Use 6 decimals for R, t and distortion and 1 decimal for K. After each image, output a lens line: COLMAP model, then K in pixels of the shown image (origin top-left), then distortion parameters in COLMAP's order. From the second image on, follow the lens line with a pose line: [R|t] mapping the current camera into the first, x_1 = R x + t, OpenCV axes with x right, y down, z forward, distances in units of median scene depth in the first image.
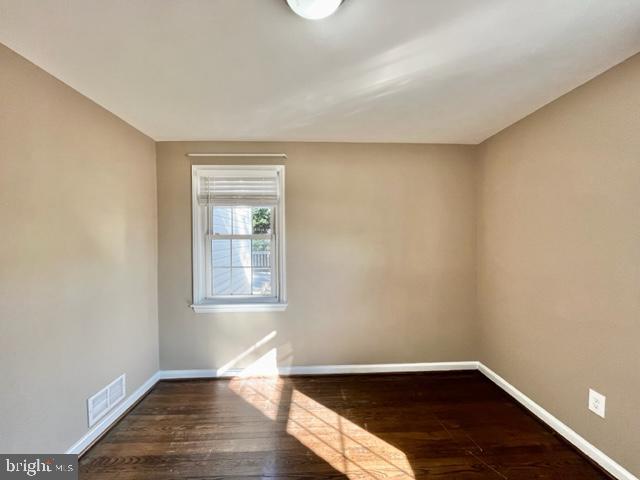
lens RADIAL K [[259.1, 0, 321.9], [0, 259.1, 239.0], [0, 0, 1]] dist [-0.001617, -0.000276]
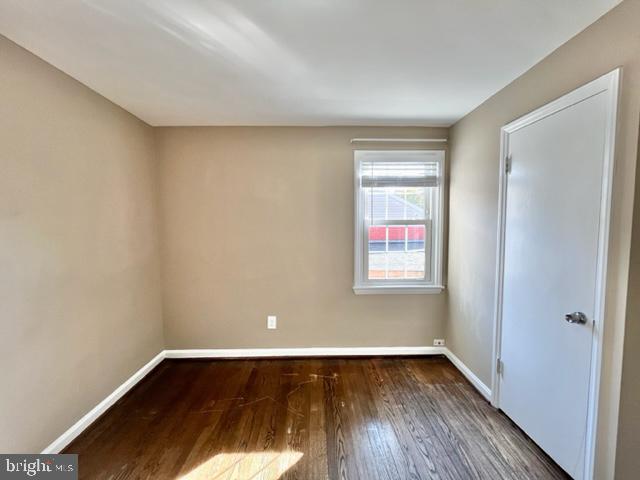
lens RADIAL K [[259.1, 0, 320.7], [0, 259.1, 240.4], [0, 0, 1]] dist [-0.001617, -0.000276]
pose [[0.021964, -0.059951, 0.997960, -0.527650], [0.010817, 0.998156, 0.059724, -0.002554], [-0.999700, 0.009483, 0.022572, 0.560230]]
